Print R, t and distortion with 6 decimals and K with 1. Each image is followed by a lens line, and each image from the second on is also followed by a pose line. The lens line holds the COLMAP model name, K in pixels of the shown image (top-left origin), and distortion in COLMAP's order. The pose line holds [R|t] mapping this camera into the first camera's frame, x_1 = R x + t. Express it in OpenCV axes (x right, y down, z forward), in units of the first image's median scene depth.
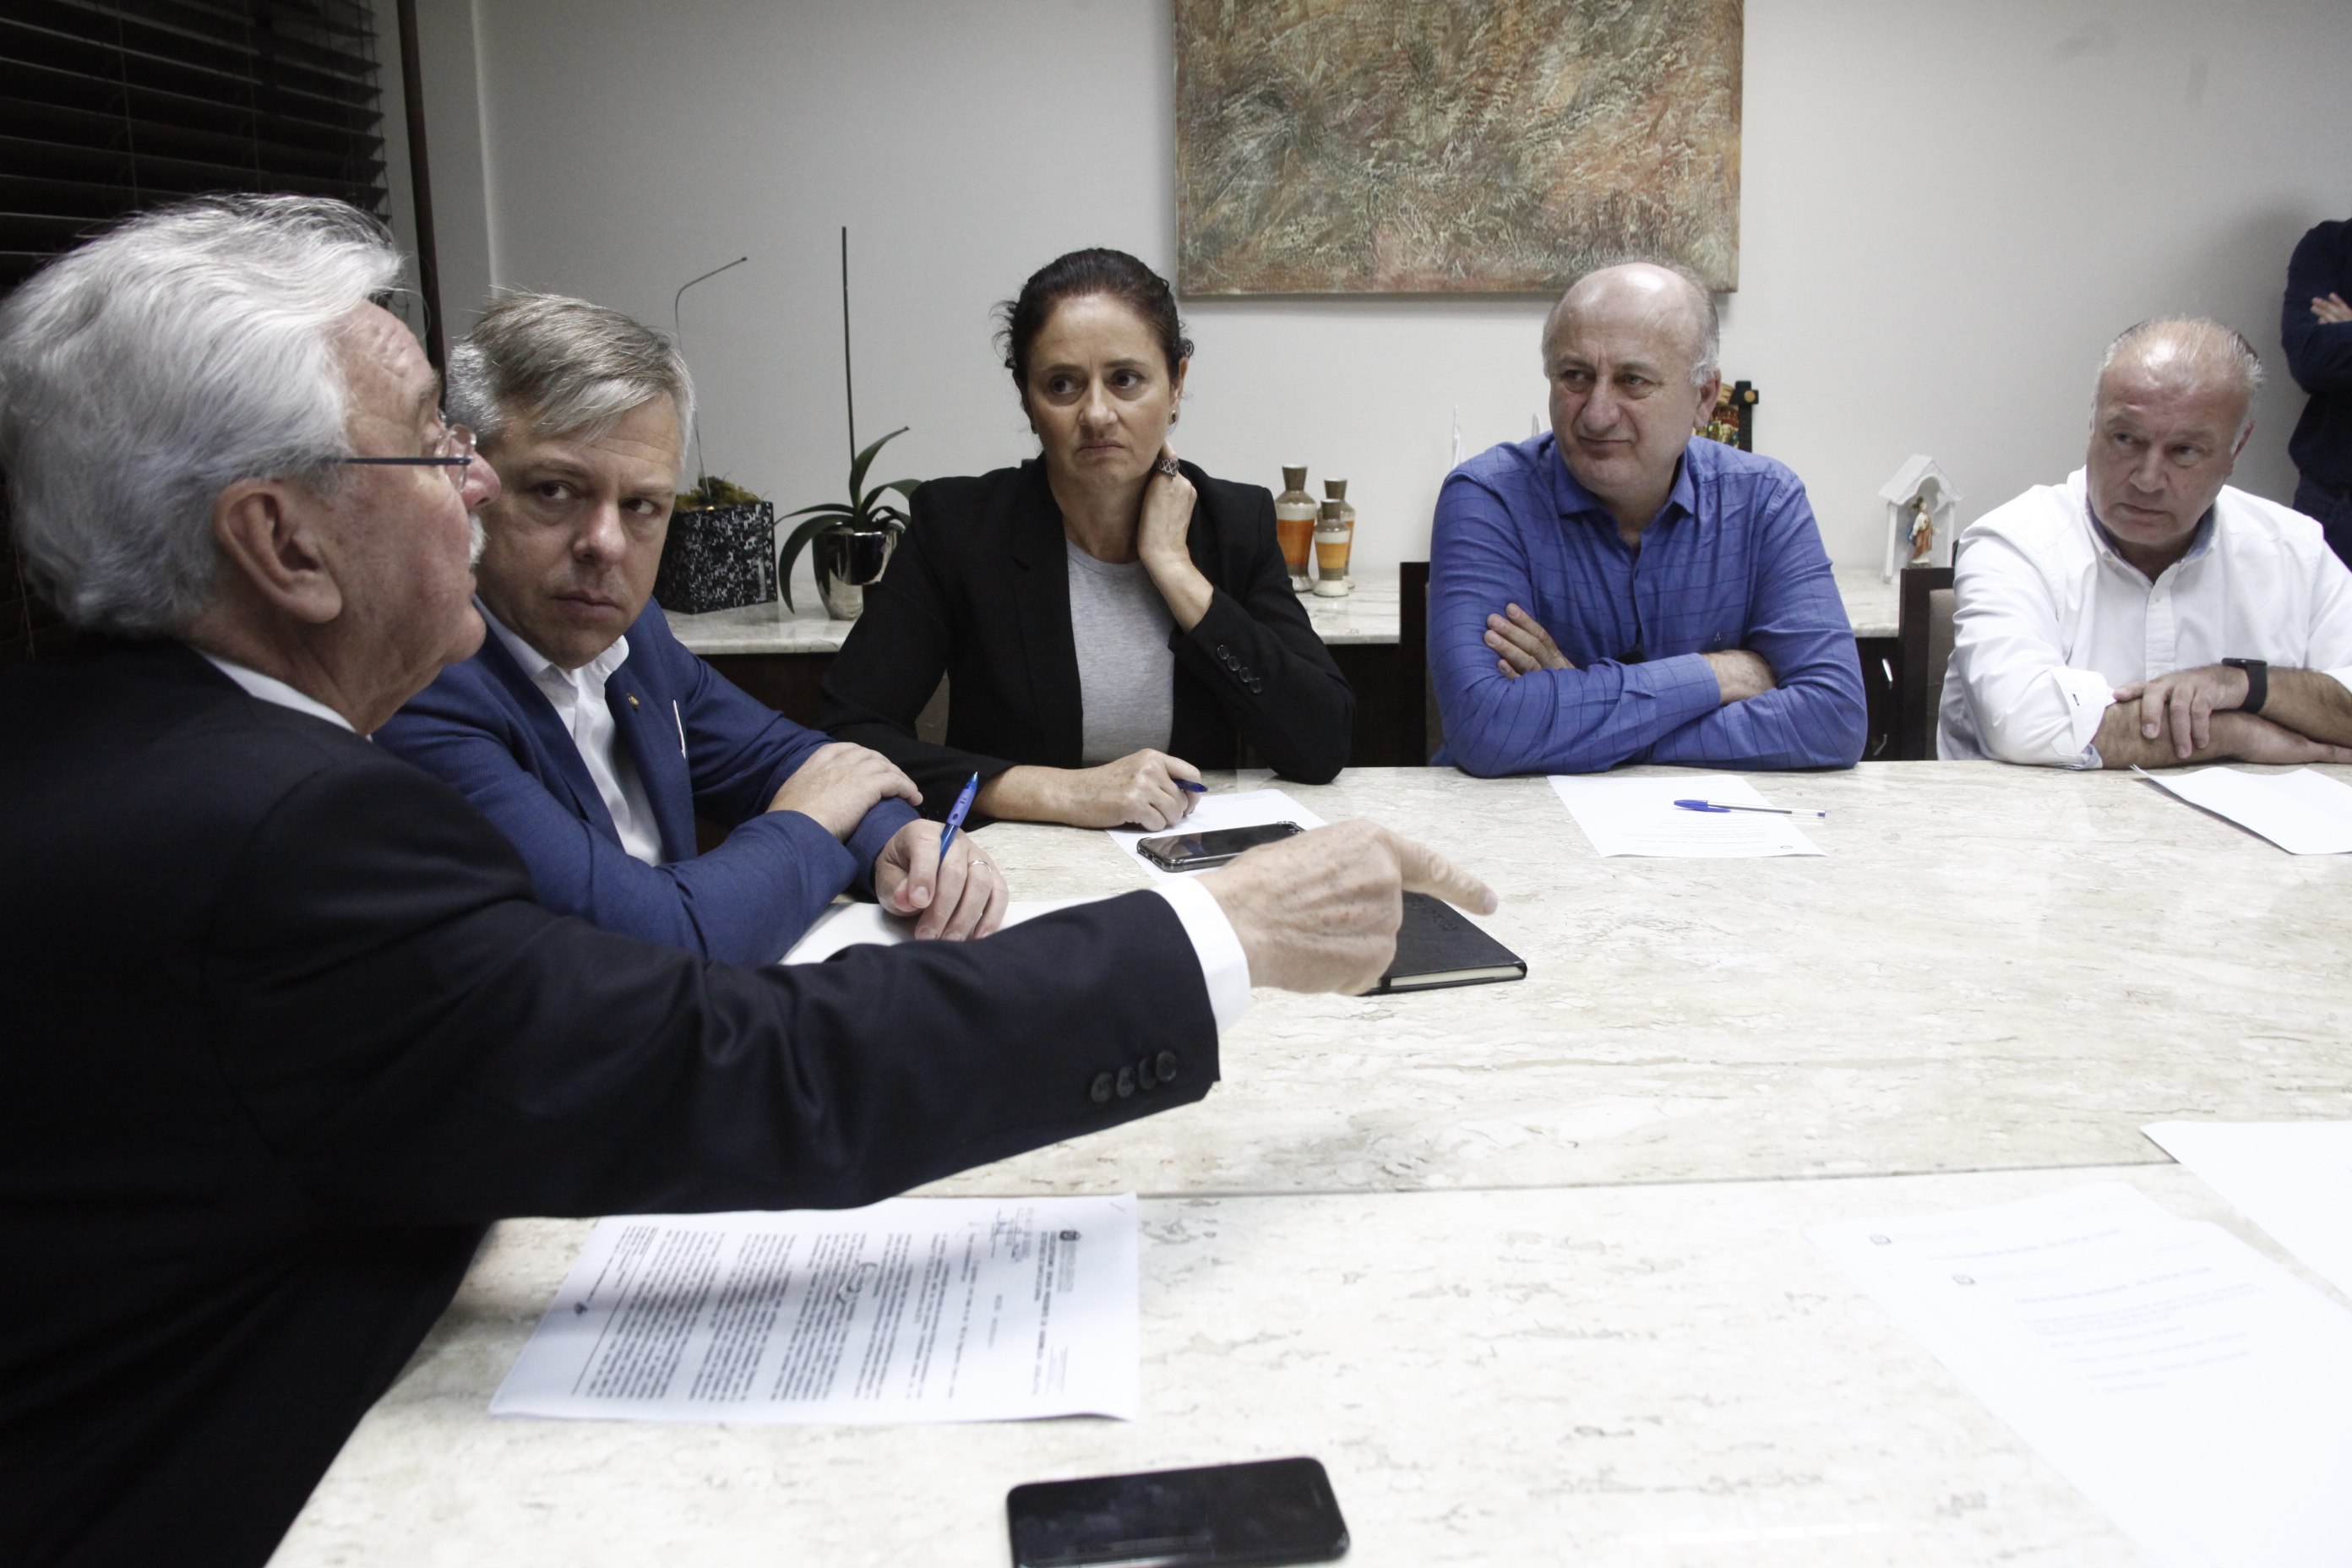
lens RADIAL K [[1886.6, 0, 1184.4], [0, 1886.6, 805.3], [0, 0, 1]] dist [-0.164913, 0.109484]
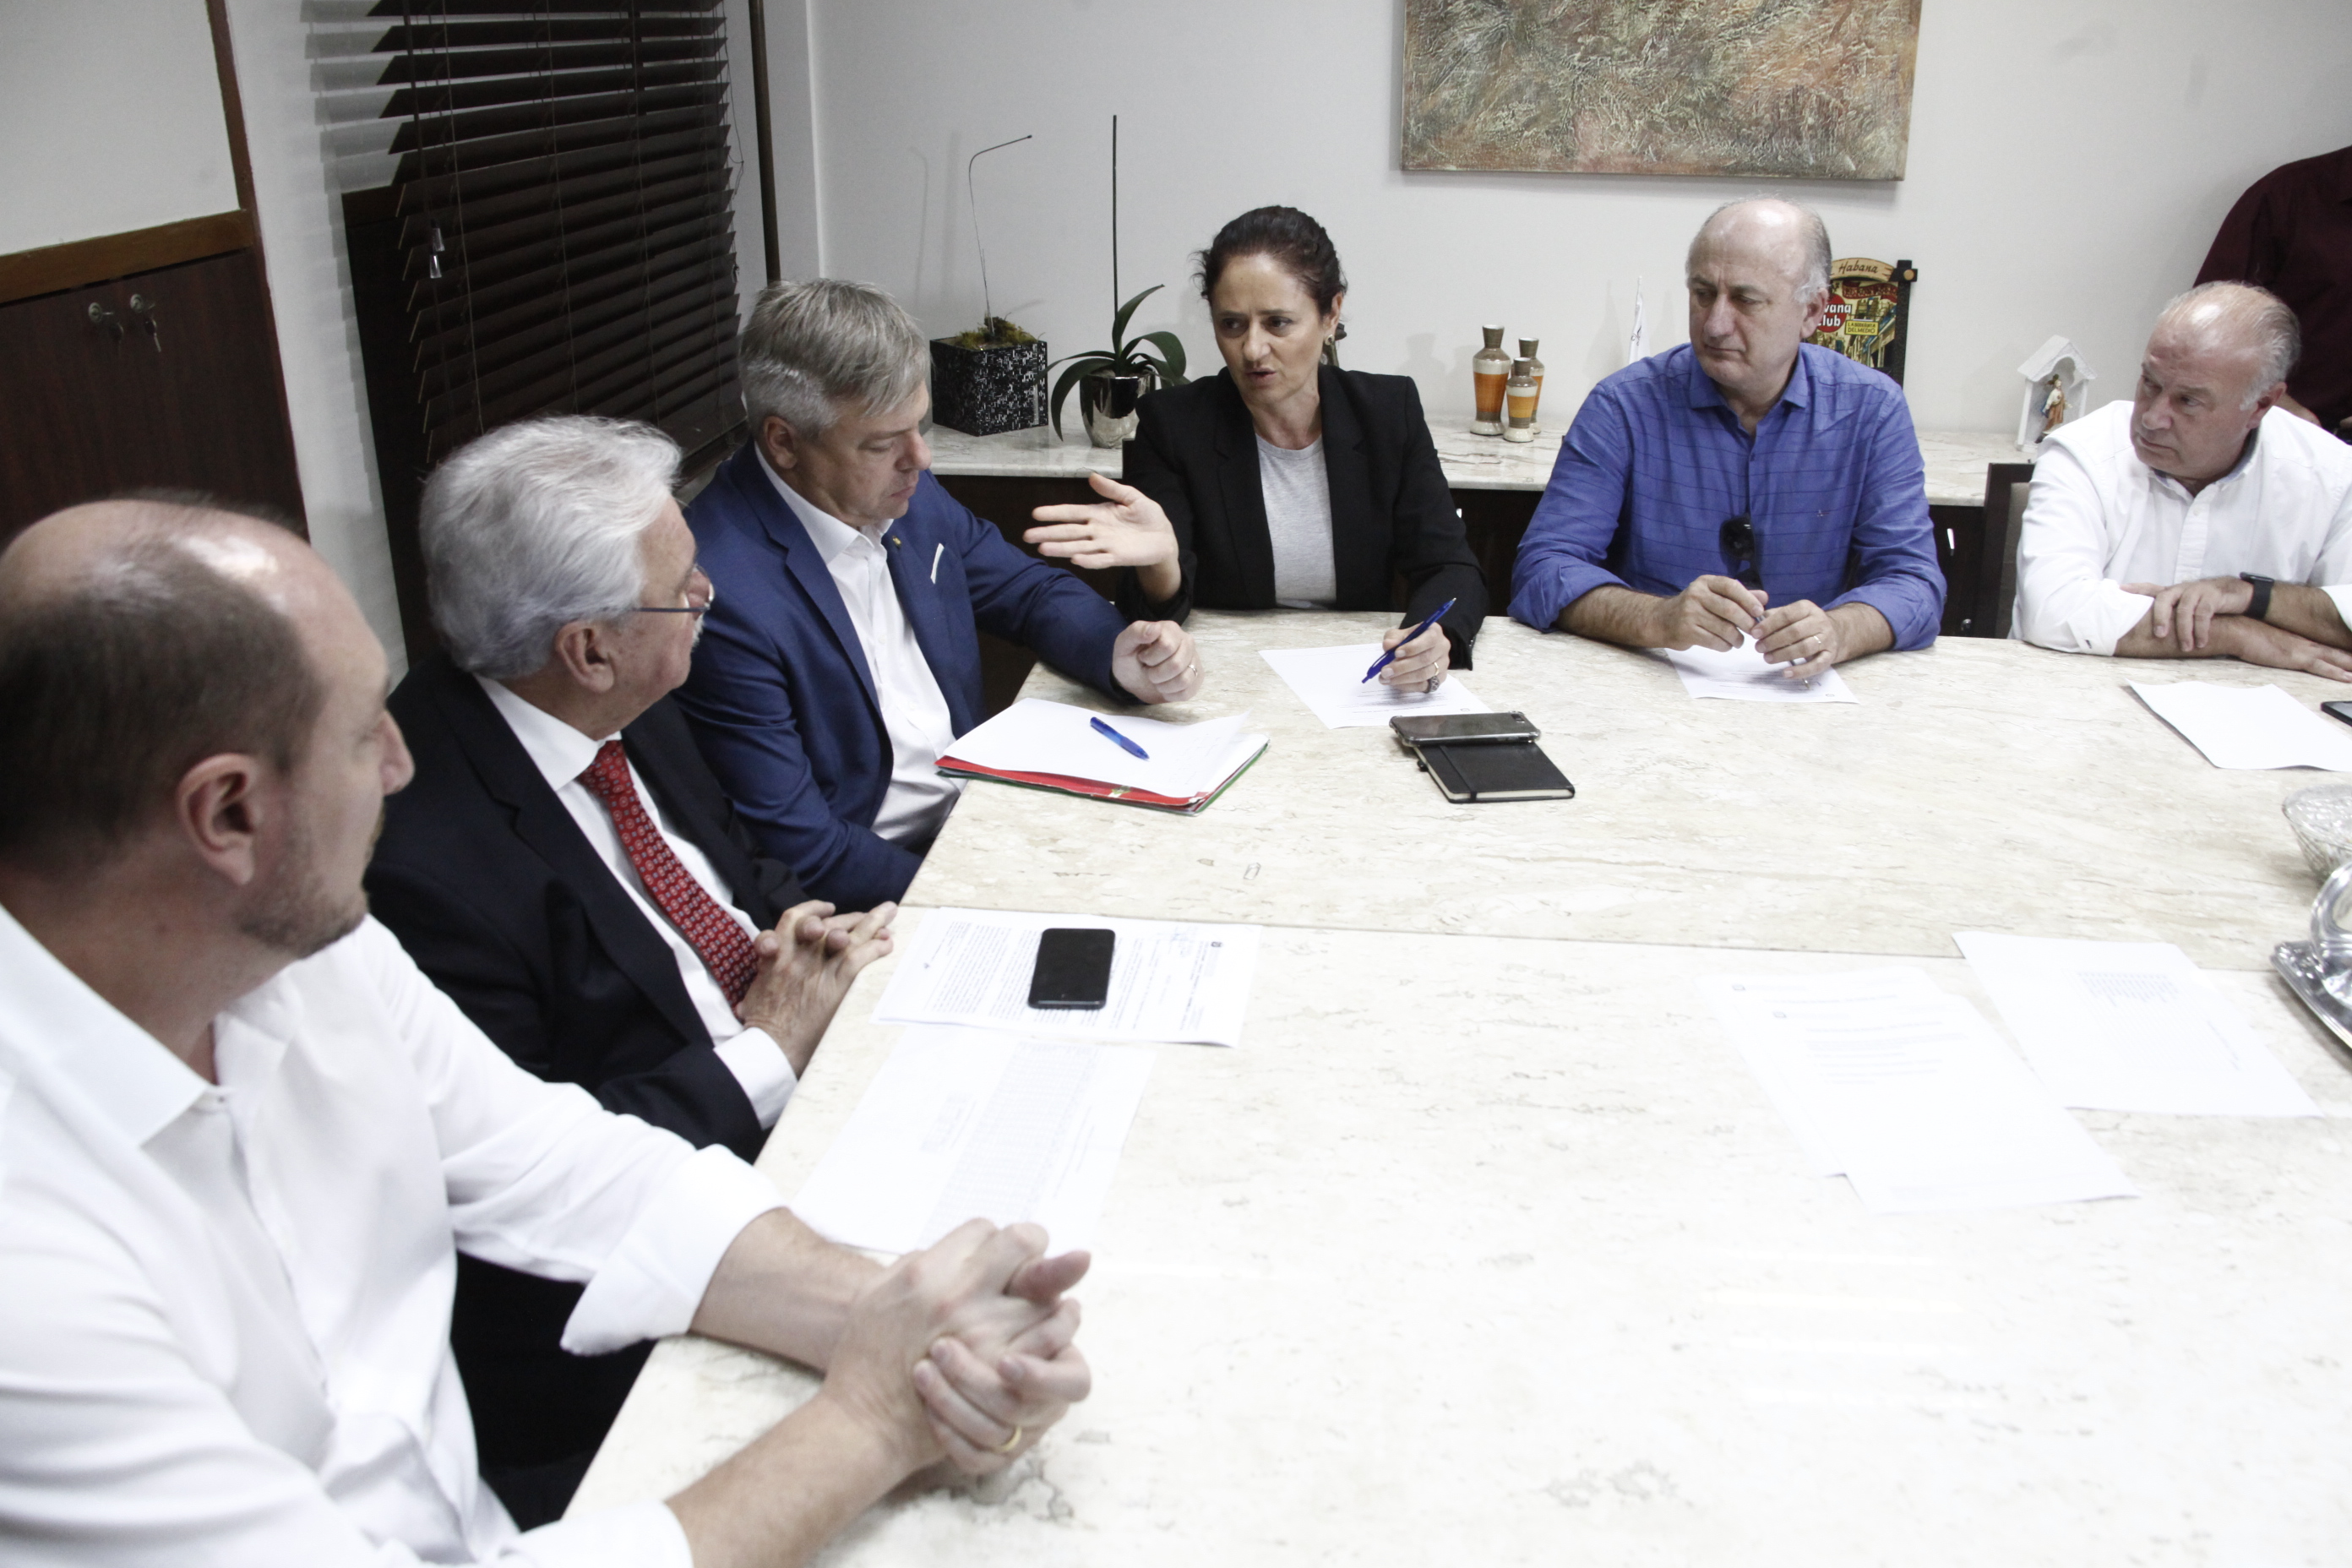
lens RADIAL K [[1886.6, 0, 1179.4], [0, 1886.6, 835.2], [0, 0, 1]] dist [-0.164913, 0.109484]
pose [[0.990613, 0.063719, -0.120937, 0.039337], [-0.045002, 0.987413, 0.151625, -0.055787], [0.129077, -0.144759, 0.981012, -0.299606]]
